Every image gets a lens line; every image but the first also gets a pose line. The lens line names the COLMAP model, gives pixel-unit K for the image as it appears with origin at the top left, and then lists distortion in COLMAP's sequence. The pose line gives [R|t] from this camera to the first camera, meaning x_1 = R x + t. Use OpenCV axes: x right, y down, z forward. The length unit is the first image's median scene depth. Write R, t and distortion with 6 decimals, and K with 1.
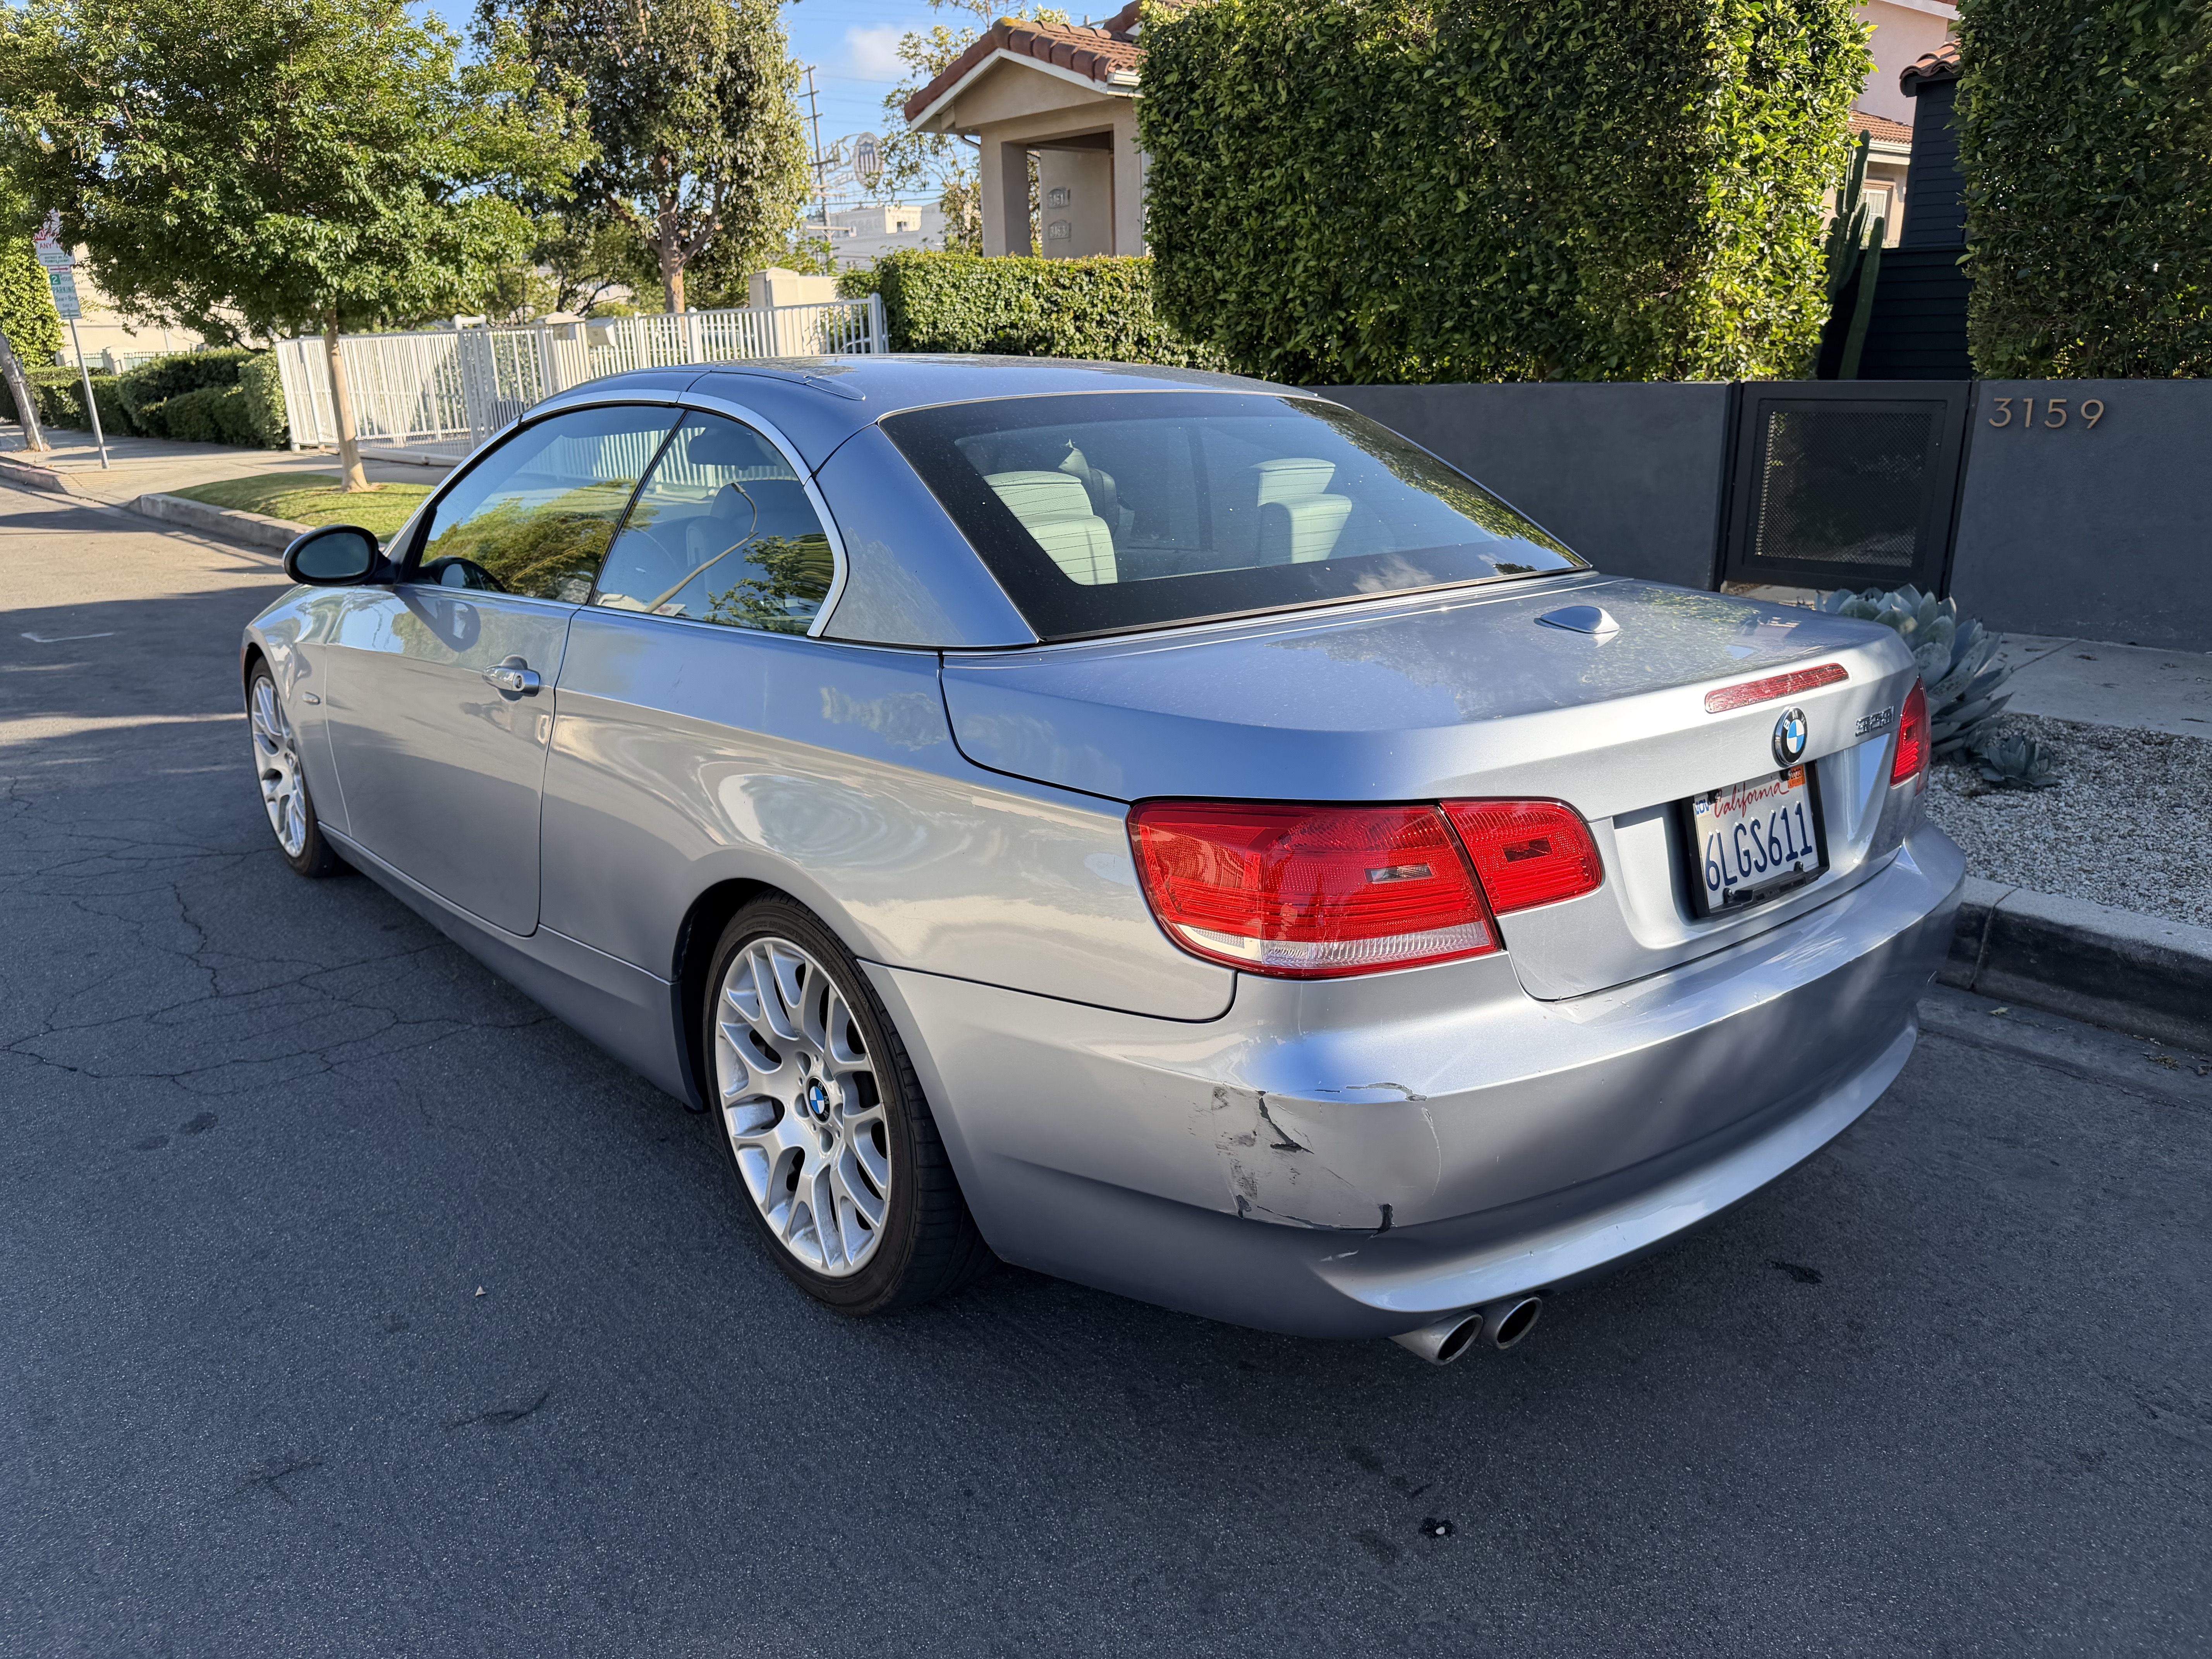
lens RADIAL K [[1561.8, 0, 1111.1], [0, 1561.8, 847.5], [0, 0, 1]] dist [0.041333, -0.080569]
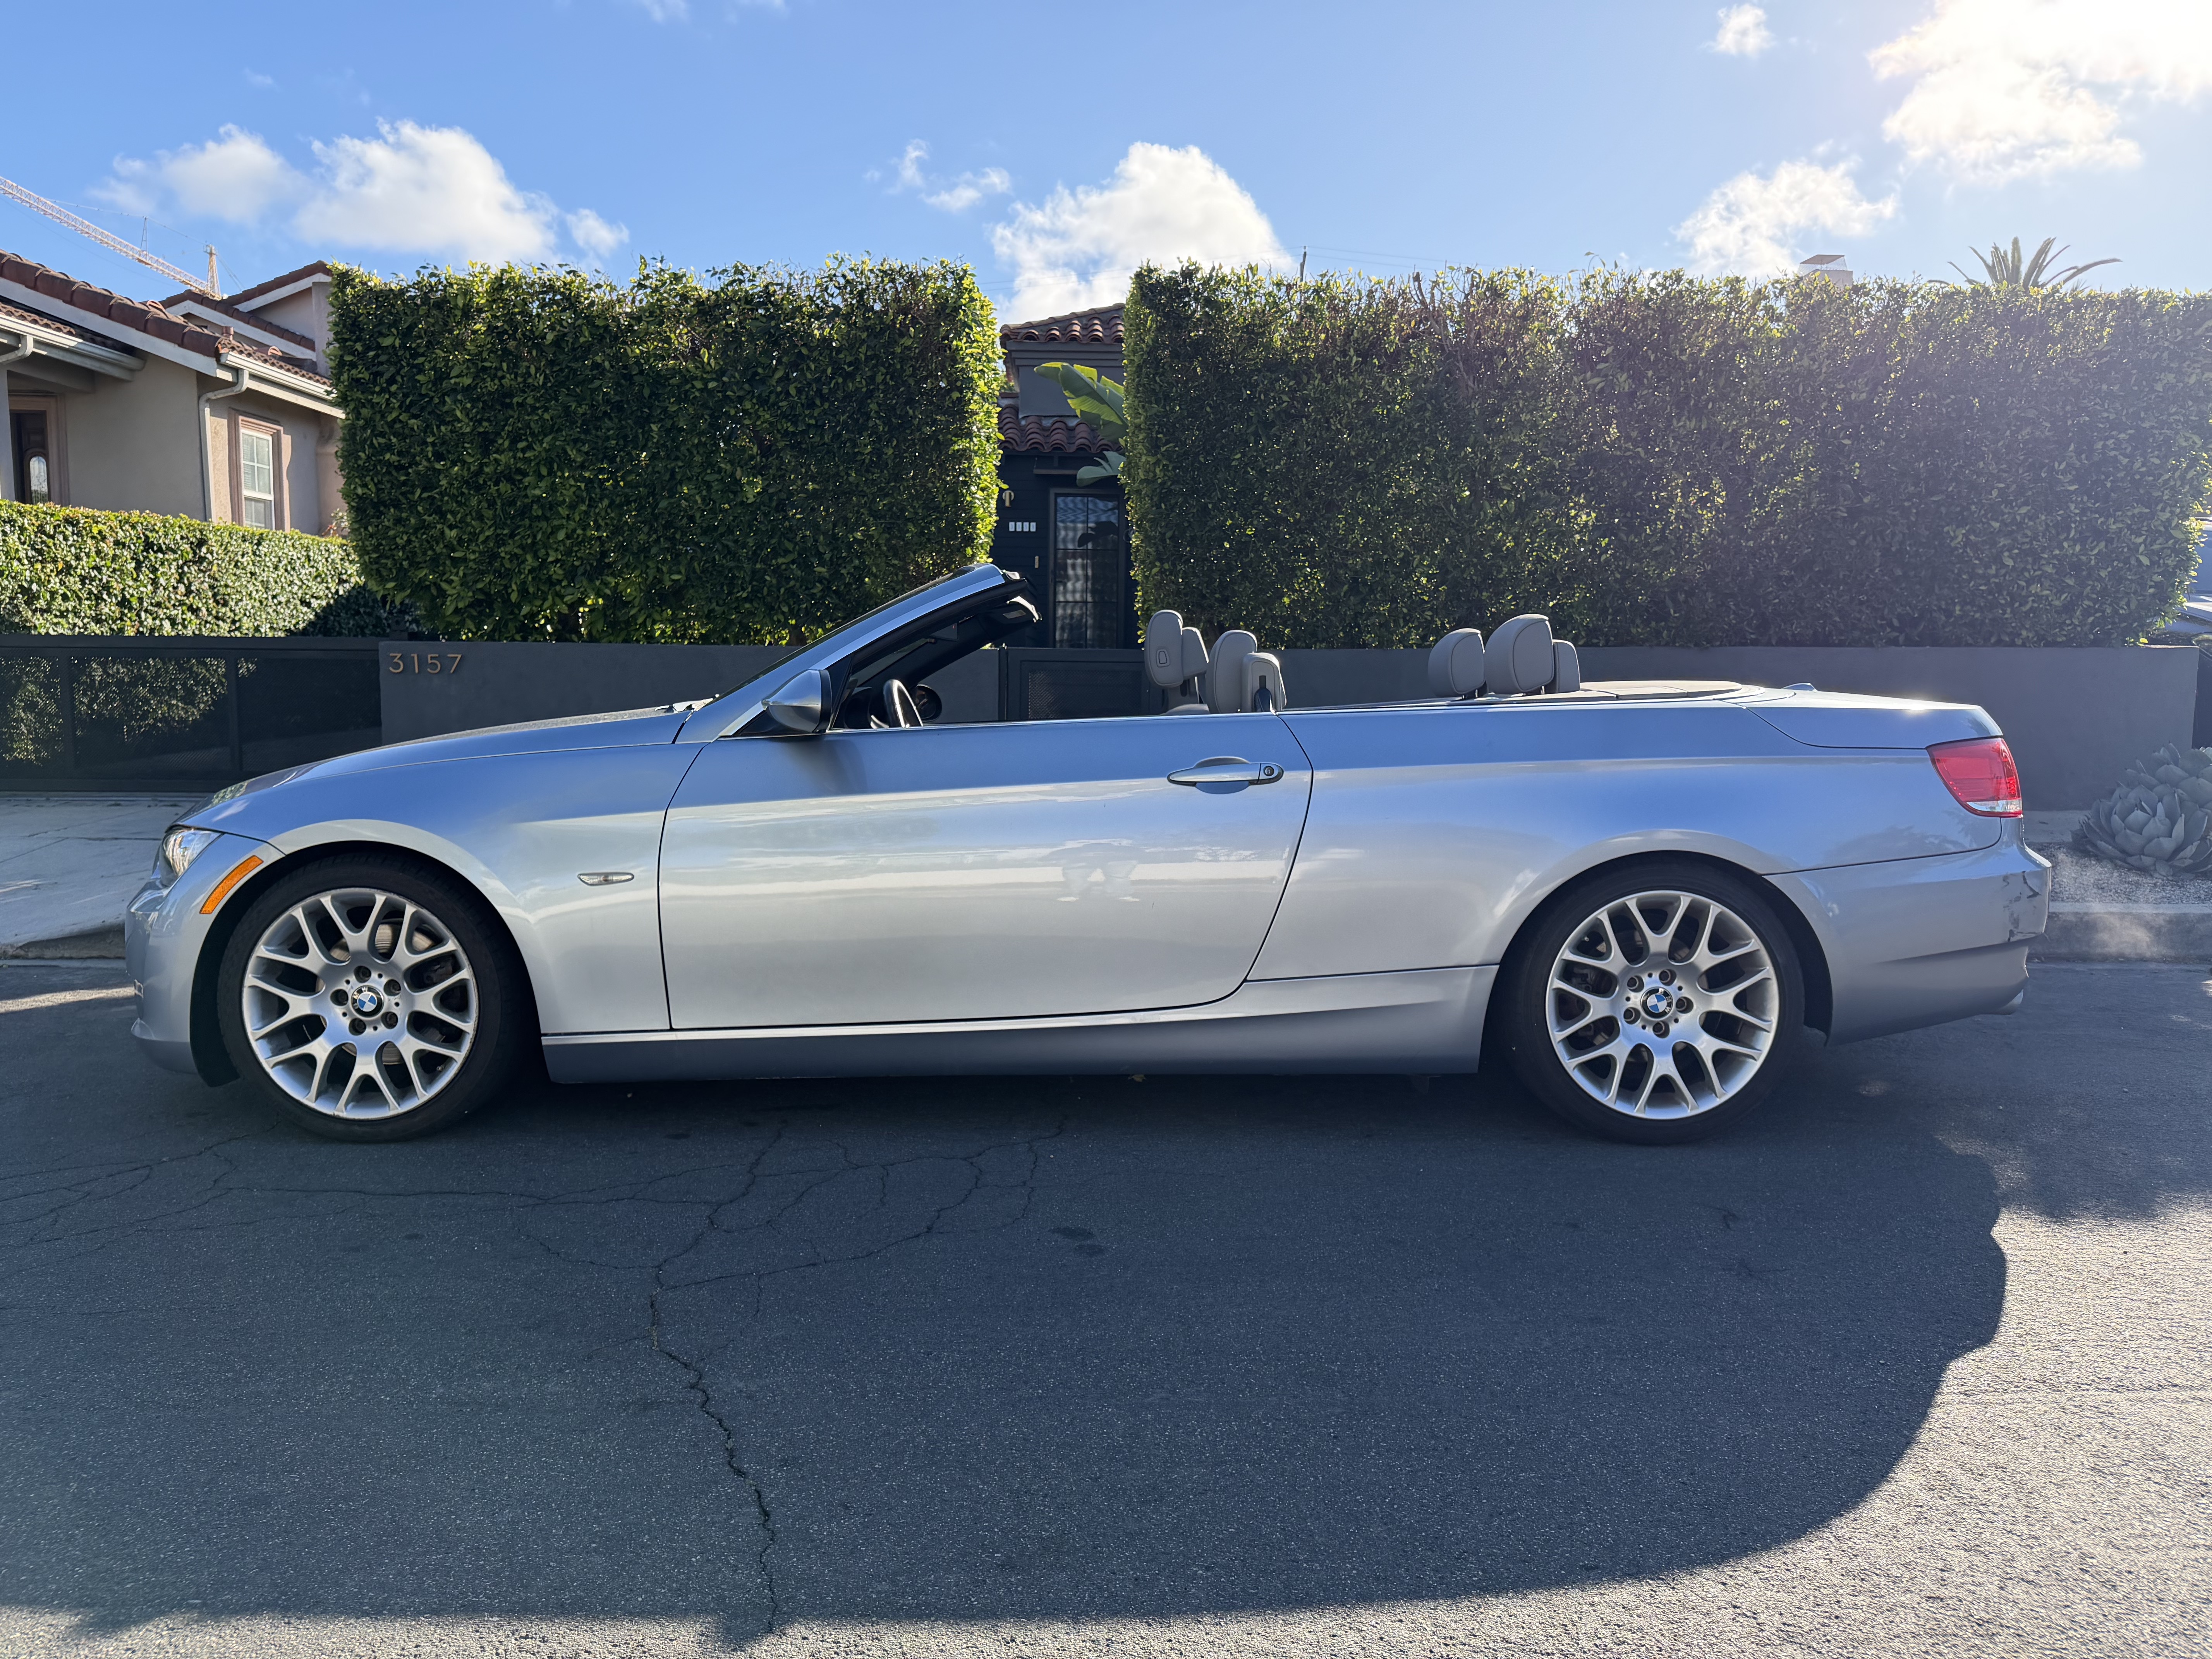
lens RADIAL K [[1555.0, 0, 1106.0], [0, 1555.0, 829.5], [0, 0, 1]] dist [0.044506, -0.065387]
pose [[0.643812, -0.046255, 0.763785, -0.457511], [0.205615, 0.971916, -0.114459, 0.017751], [-0.737041, 0.230736, 0.635242, 0.111908]]
